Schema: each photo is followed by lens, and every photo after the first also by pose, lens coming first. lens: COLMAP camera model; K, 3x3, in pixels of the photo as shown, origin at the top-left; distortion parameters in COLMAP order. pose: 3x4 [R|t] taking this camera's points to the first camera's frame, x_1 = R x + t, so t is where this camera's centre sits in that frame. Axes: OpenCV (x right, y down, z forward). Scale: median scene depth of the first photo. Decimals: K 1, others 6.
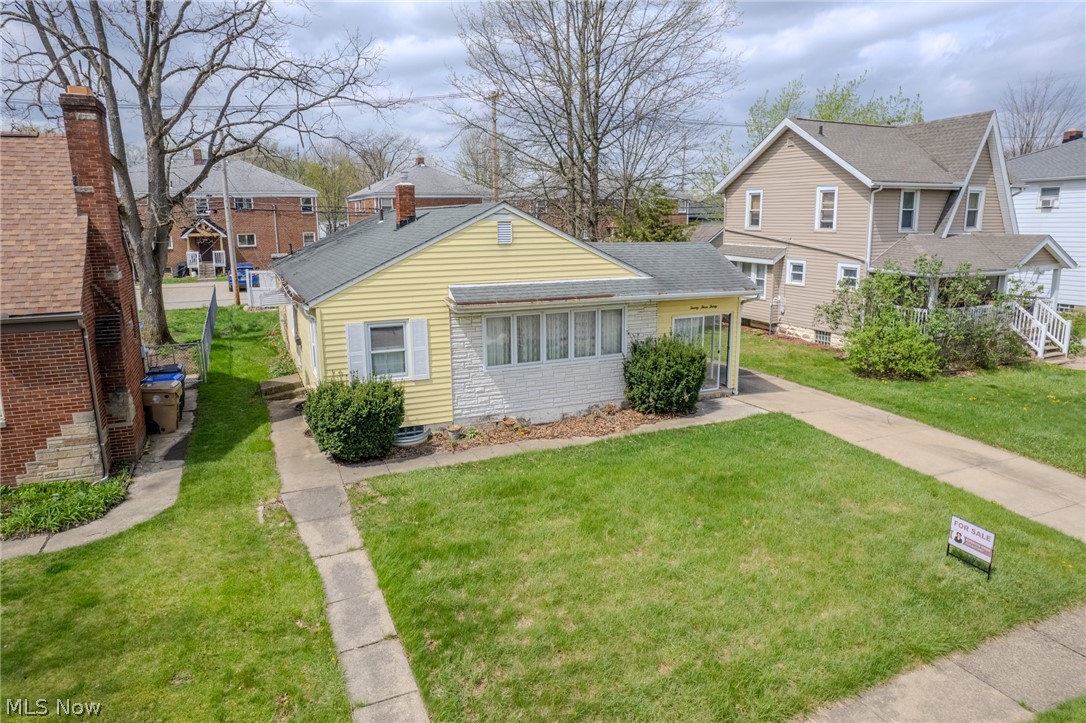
lens RADIAL K [[698.9, 0, 543.0], [0, 698.9, 361.5], [0, 0, 1]] dist [-0.089261, 0.080193]
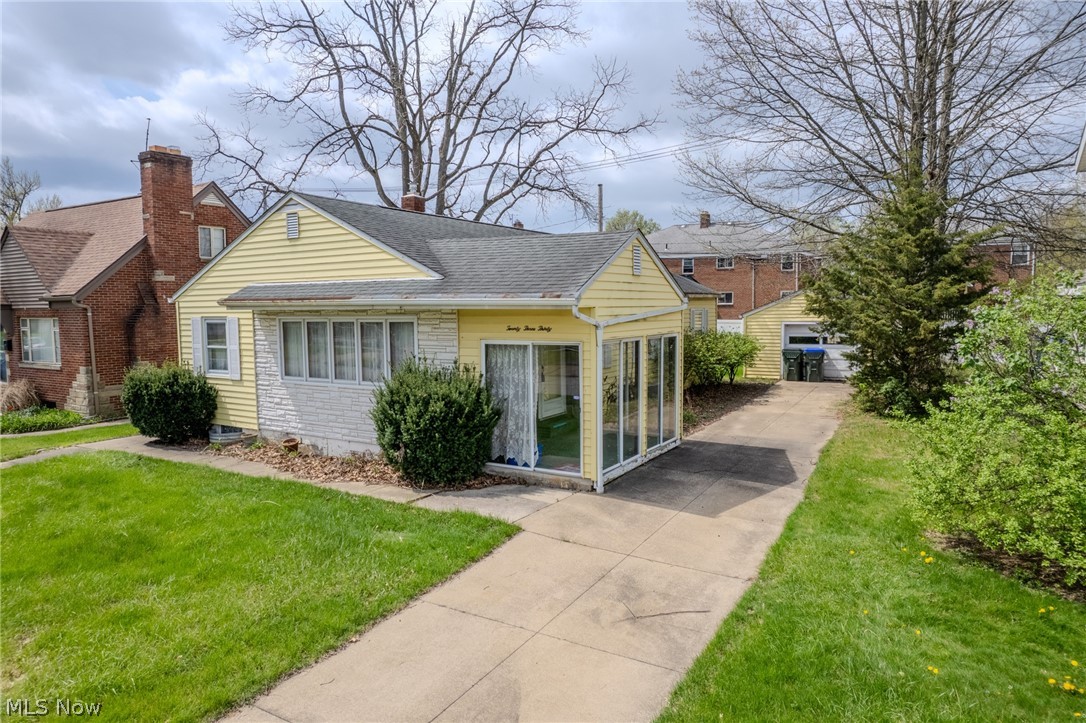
lens RADIAL K [[698.9, 0, 543.0], [0, 698.9, 361.5], [0, 0, 1]] dist [-0.089261, 0.080193]
pose [[0.579951, 0.069151, -0.811711, 0.858160], [-0.160718, 0.986520, -0.030787, -0.038890], [0.798641, 0.148312, 0.583247, 0.771134]]
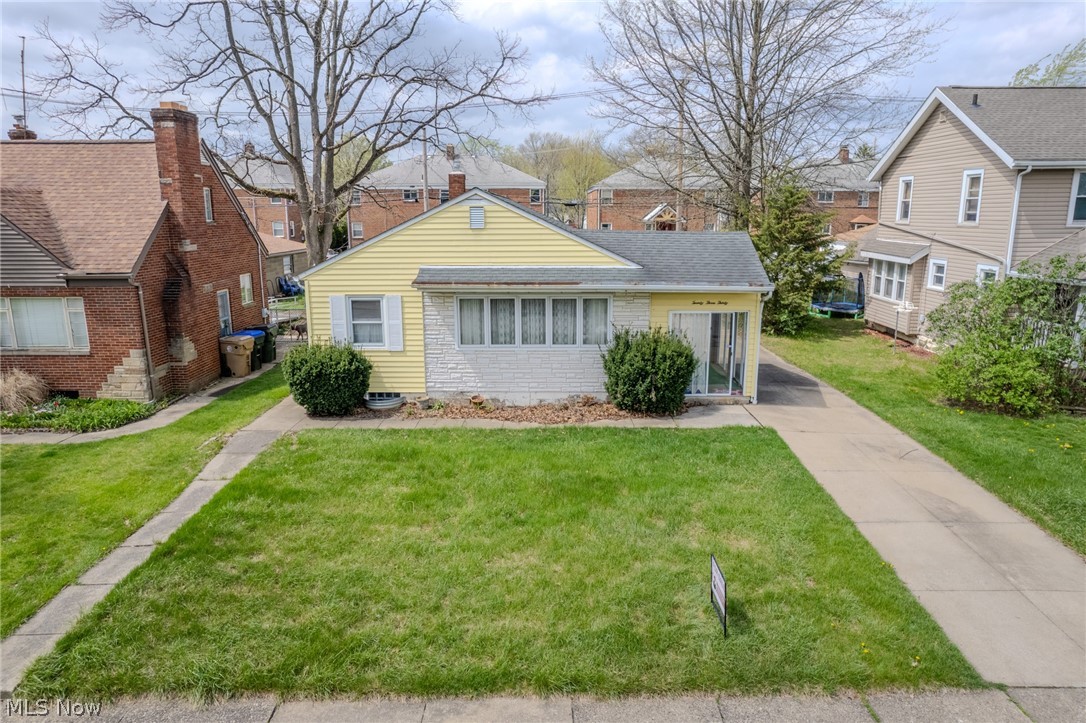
lens RADIAL K [[698.9, 0, 543.0], [0, 698.9, 361.5], [0, 0, 1]] dist [-0.089261, 0.080193]
pose [[0.907951, 0.093432, -0.408528, 0.481306], [-0.090048, 0.995556, 0.027558, -0.008373], [0.409288, 0.011765, 0.912330, 0.095187]]
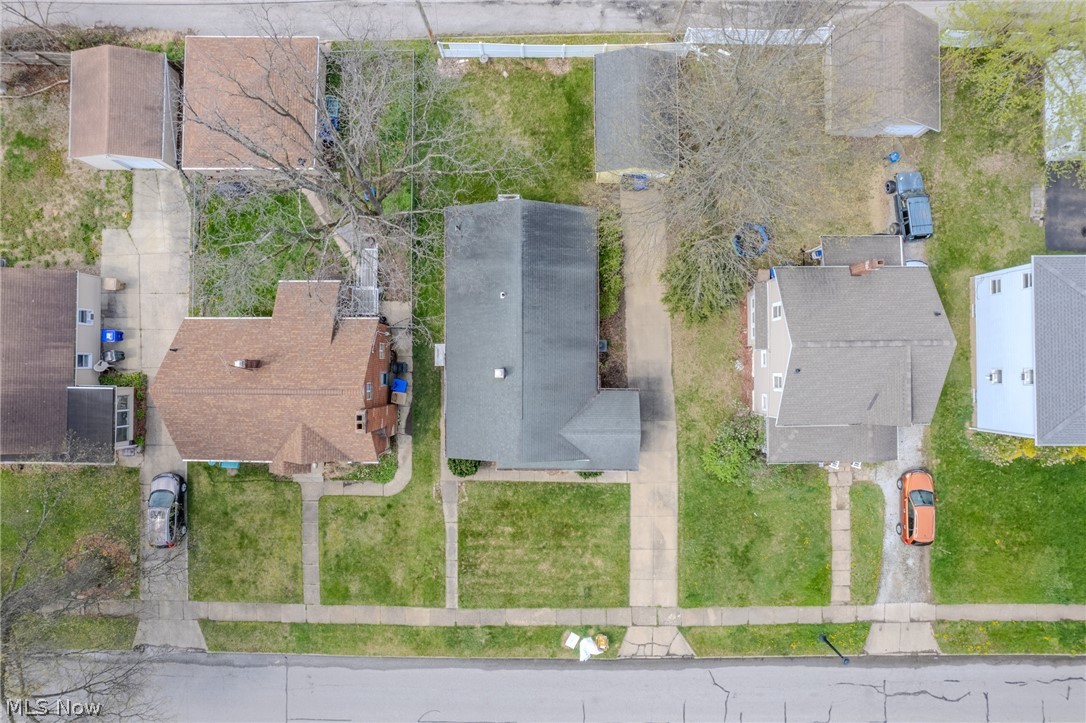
lens RADIAL K [[698.9, 0, 543.0], [0, 698.9, 361.5], [0, 0, 1]] dist [-0.089261, 0.080193]
pose [[0.914312, 0.404720, -0.015359, -0.085350], [-0.073189, 0.202405, 0.976563, -2.701553], [0.398344, -0.891759, 0.214682, 0.814712]]
